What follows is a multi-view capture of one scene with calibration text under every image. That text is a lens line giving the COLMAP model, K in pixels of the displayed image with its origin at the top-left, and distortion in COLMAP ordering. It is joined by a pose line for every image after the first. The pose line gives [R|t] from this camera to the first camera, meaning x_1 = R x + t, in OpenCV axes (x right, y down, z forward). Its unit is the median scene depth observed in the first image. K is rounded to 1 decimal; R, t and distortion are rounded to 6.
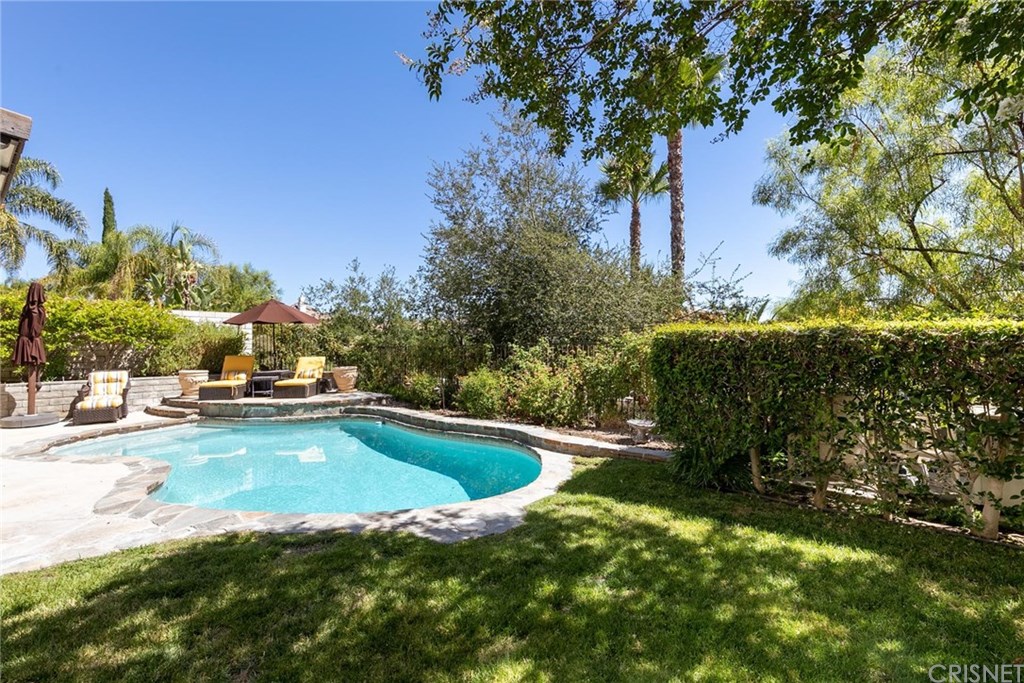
lens RADIAL K [[483.6, 0, 515.7], [0, 483.6, 335.8], [0, 0, 1]] dist [0.000411, 0.000344]
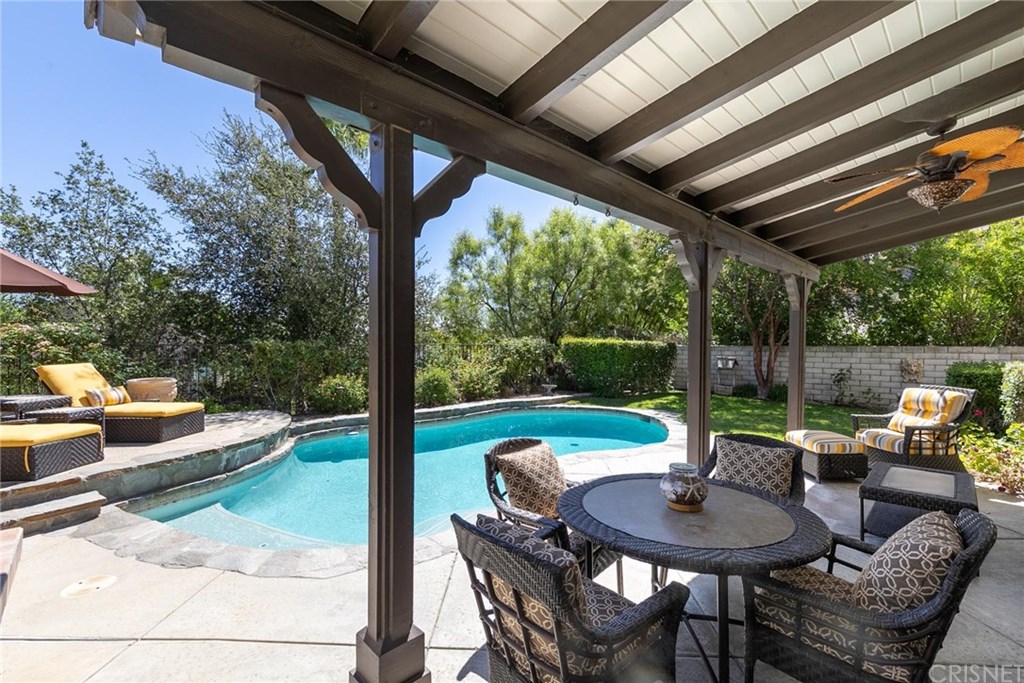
lens RADIAL K [[438.8, 0, 512.8], [0, 438.8, 349.8], [0, 0, 1]] dist [-0.000178, 0.000279]
pose [[0.106725, 0.001654, 0.994287, -1.004736], [-0.024758, 0.999693, 0.000995, 0.020371], [-0.993980, -0.024722, 0.106733, 0.609249]]
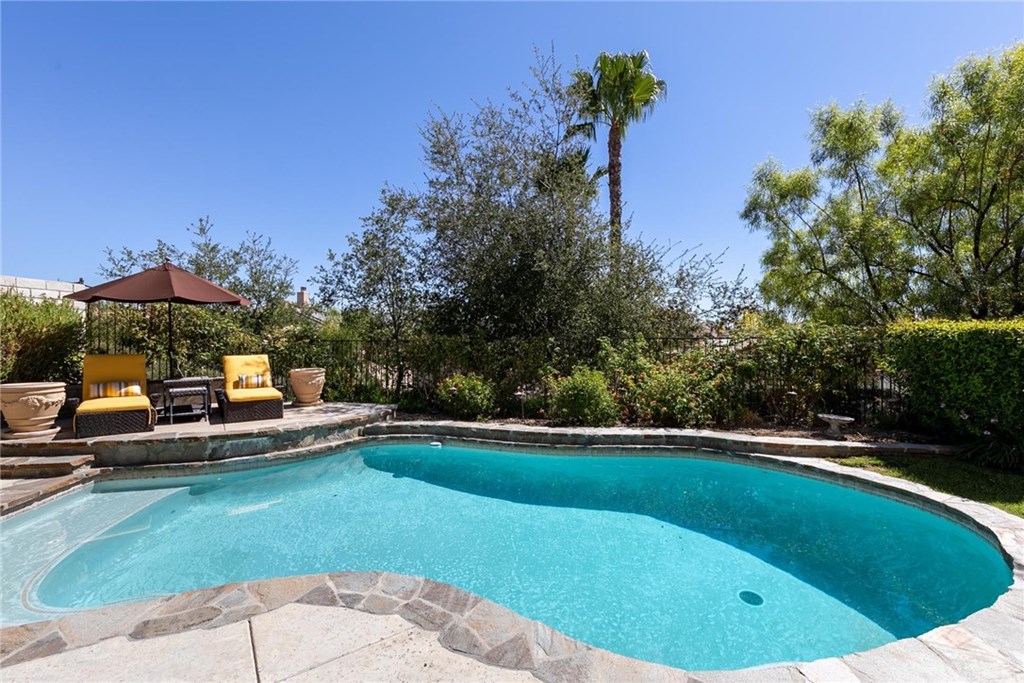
lens RADIAL K [[455.1, 0, 512.5], [0, 455.1, 338.8], [0, 0, 1]] dist [0.002585, 0.000426]
pose [[0.864064, 0.006897, 0.503334, -0.513003], [-0.015668, 0.999790, 0.013198, 0.008462], [-0.503138, -0.019290, 0.863991, 0.331142]]
